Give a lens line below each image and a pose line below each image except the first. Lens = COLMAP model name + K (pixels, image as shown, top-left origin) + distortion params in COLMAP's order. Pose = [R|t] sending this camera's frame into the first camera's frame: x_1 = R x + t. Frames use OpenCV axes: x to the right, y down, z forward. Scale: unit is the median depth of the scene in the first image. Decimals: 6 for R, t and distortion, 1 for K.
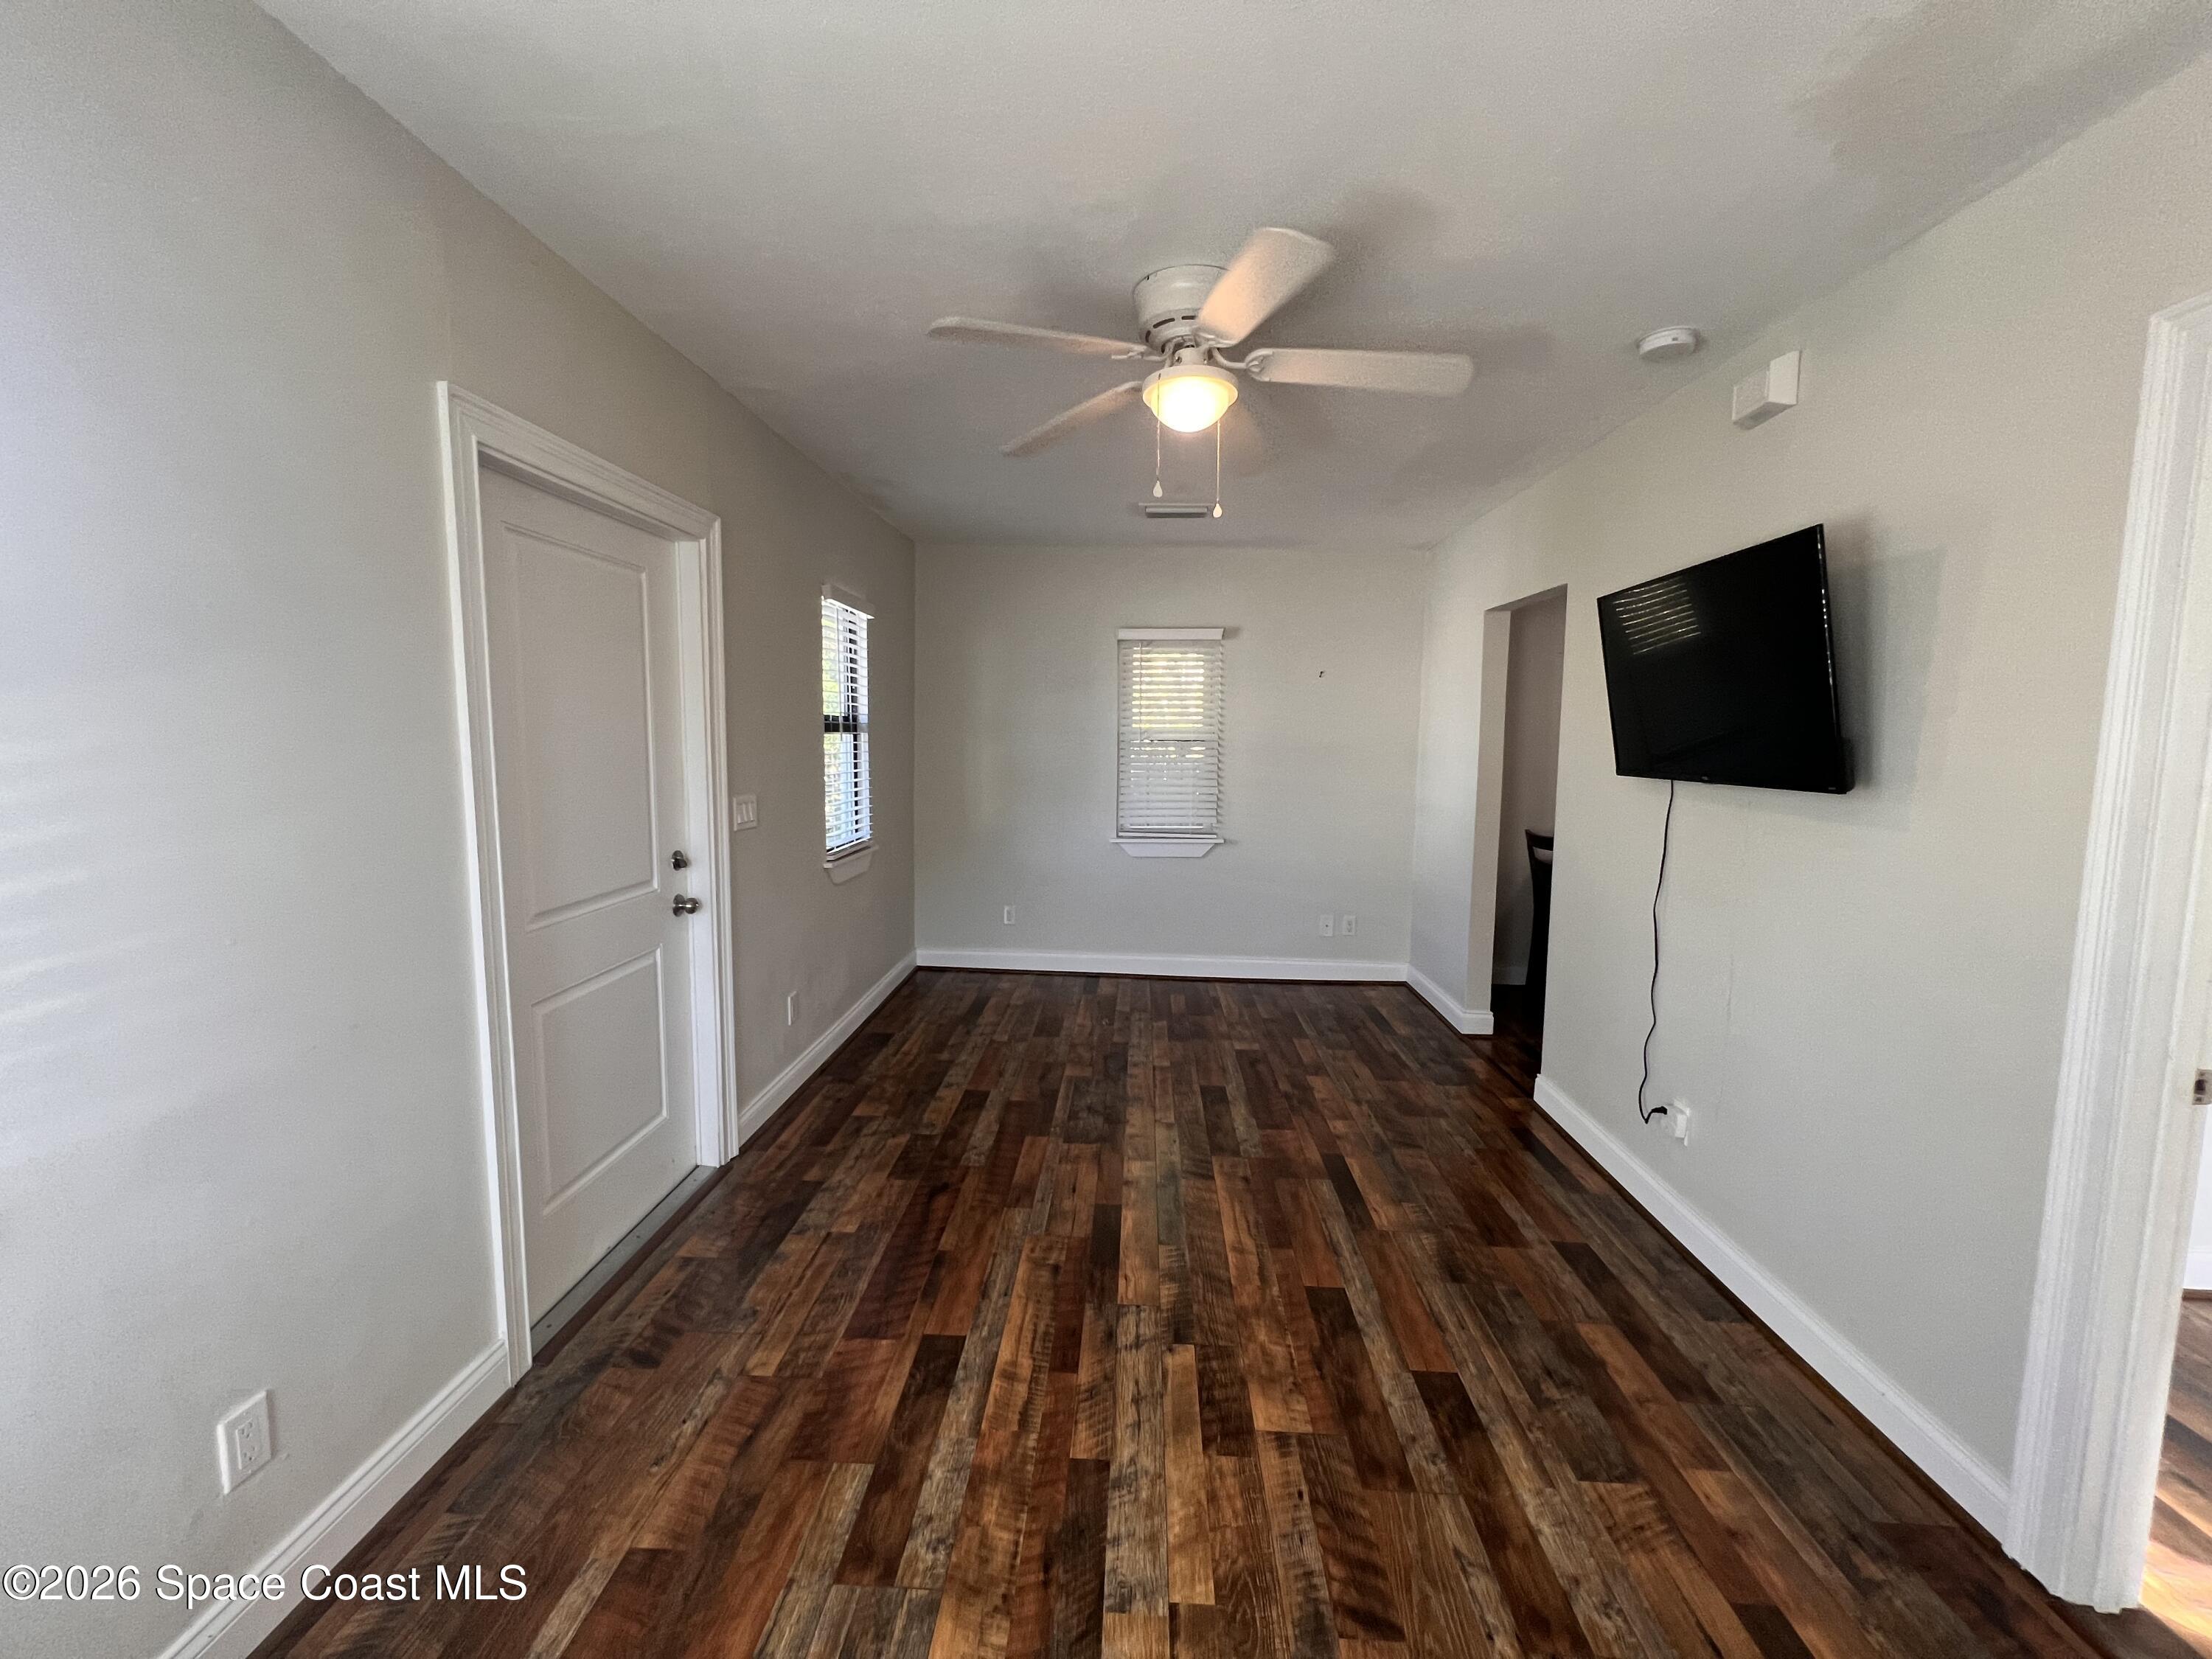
lens RADIAL K [[890.5, 0, 1102.1], [0, 890.5, 825.9], [0, 0, 1]] dist [0.001720, 0.000061]
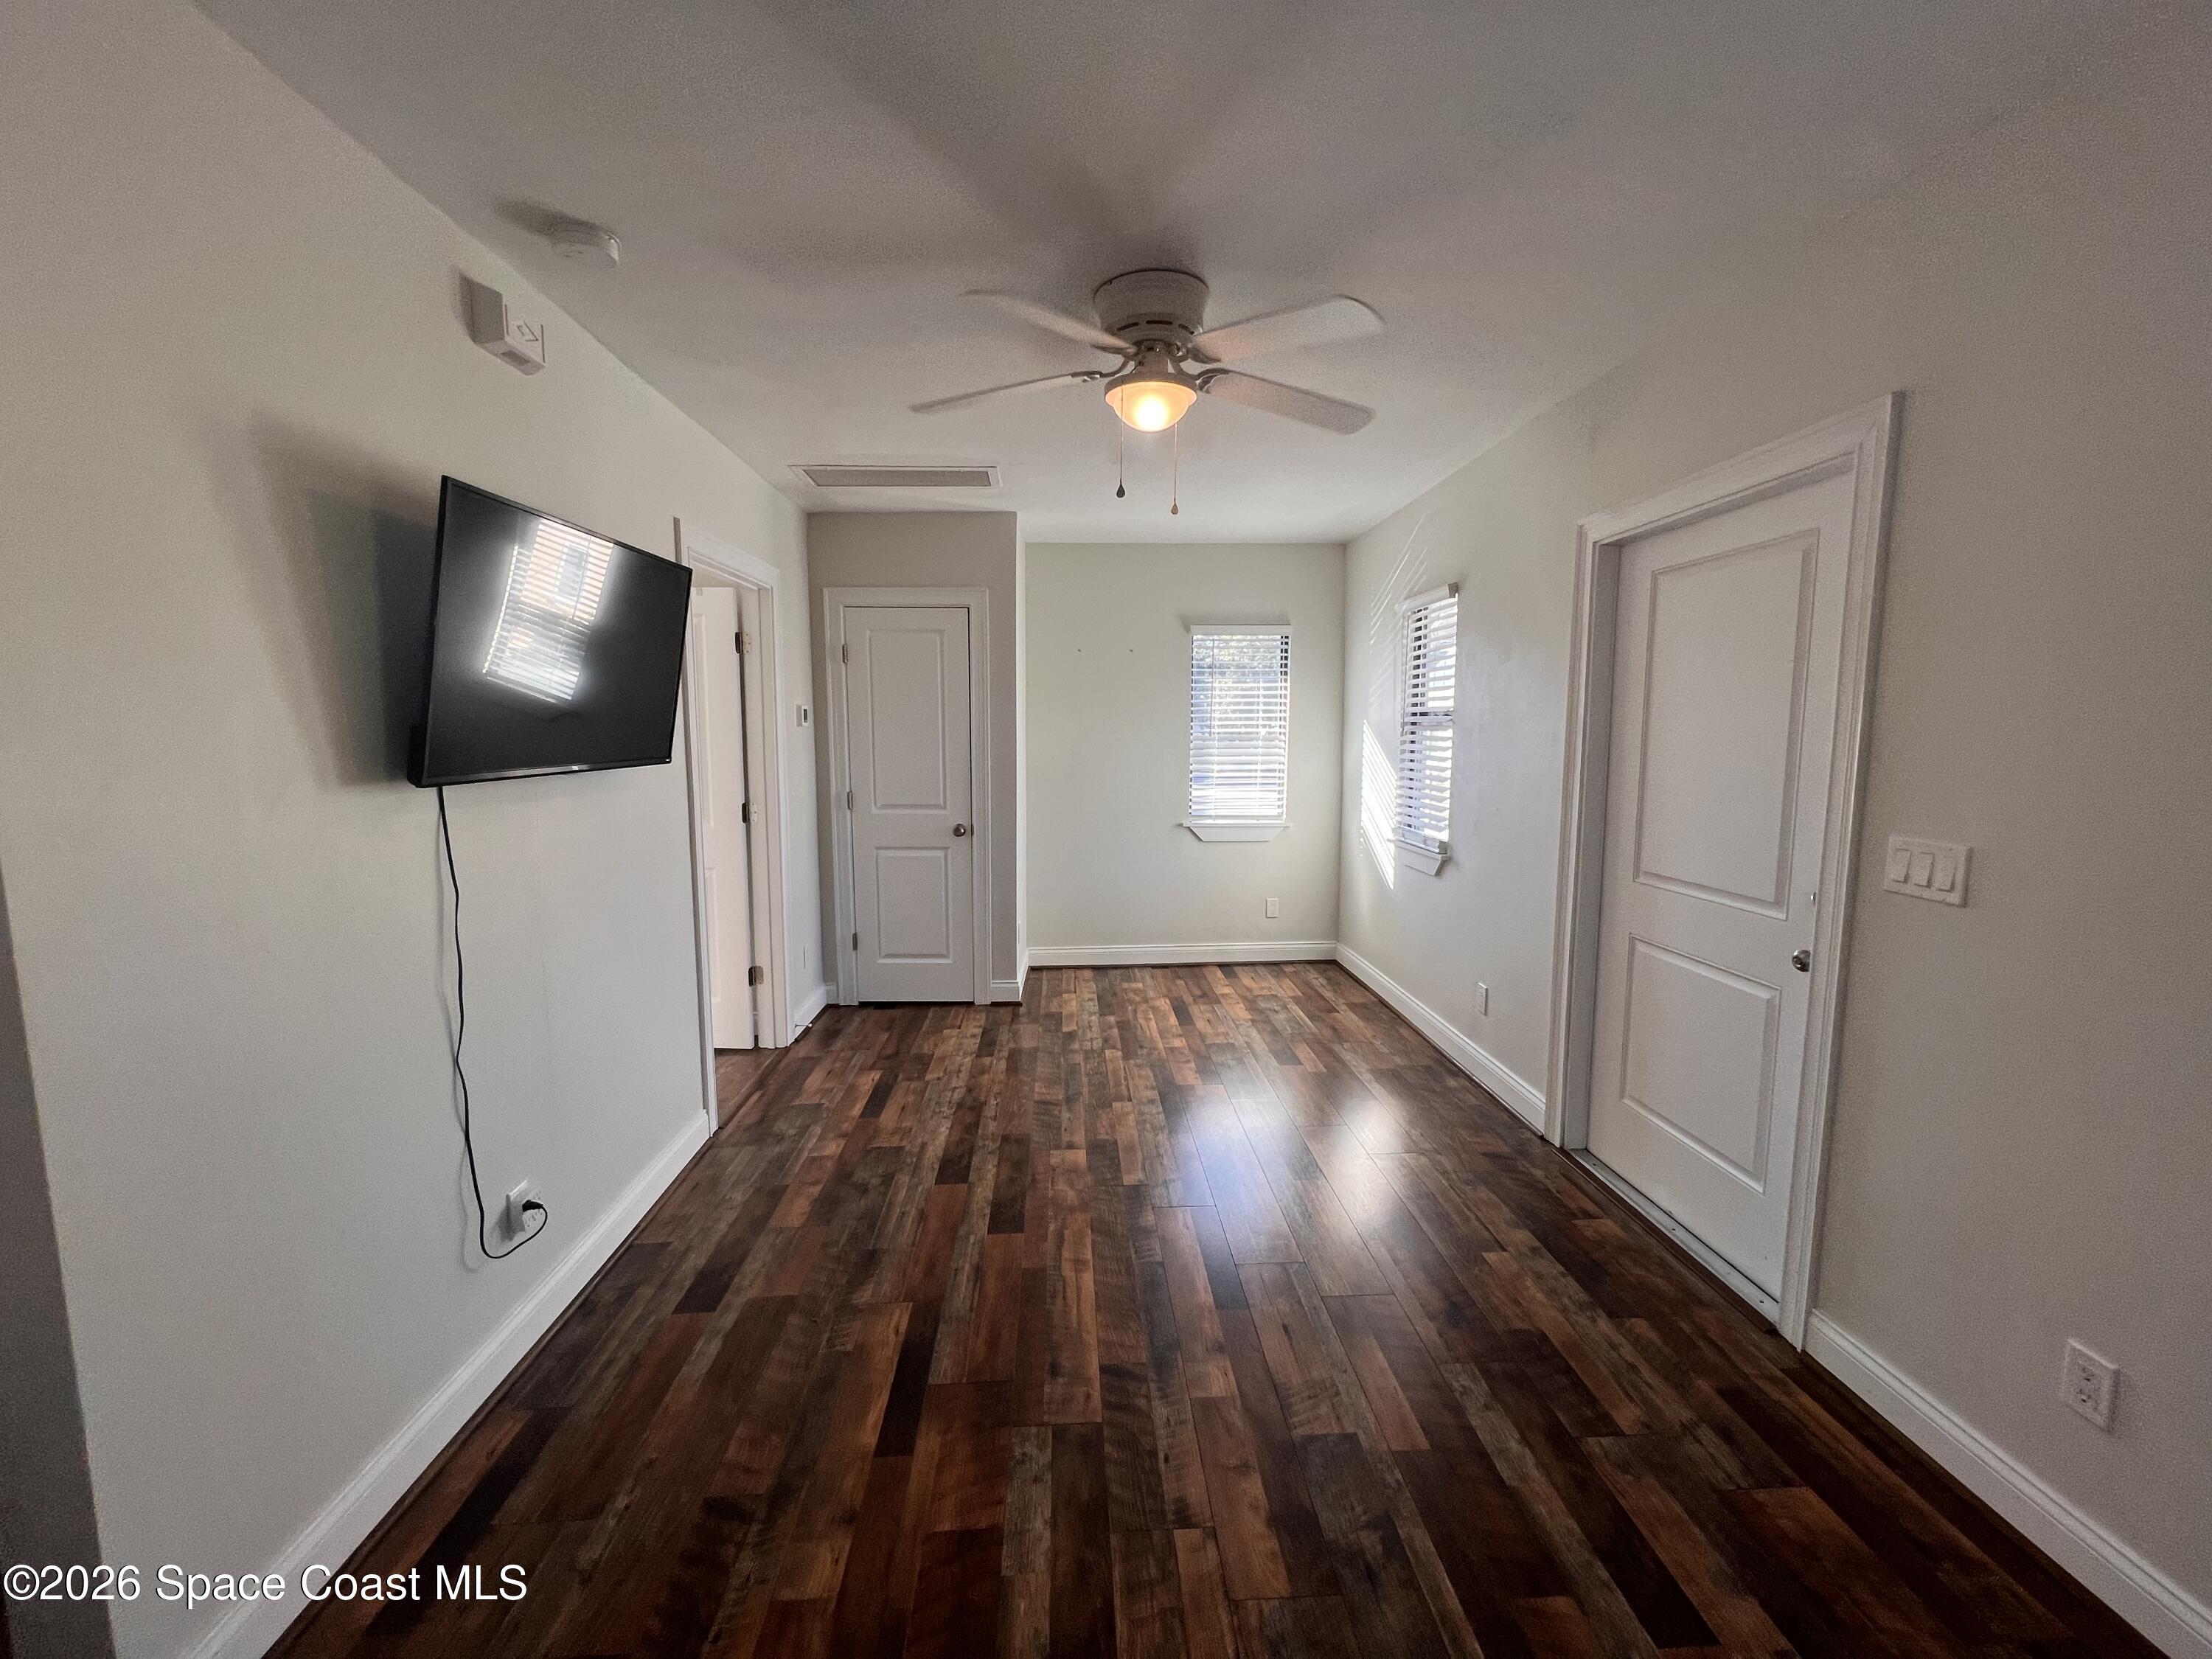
lens RADIAL K [[890.5, 0, 1116.5], [0, 890.5, 816.0], [0, 0, 1]] dist [0.001720, 0.000061]
pose [[-0.994041, 0.001050, -0.109005, 0.224880], [-0.021201, 0.978998, 0.202763, -0.196102], [0.106929, 0.203866, -0.973142, 1.897529]]
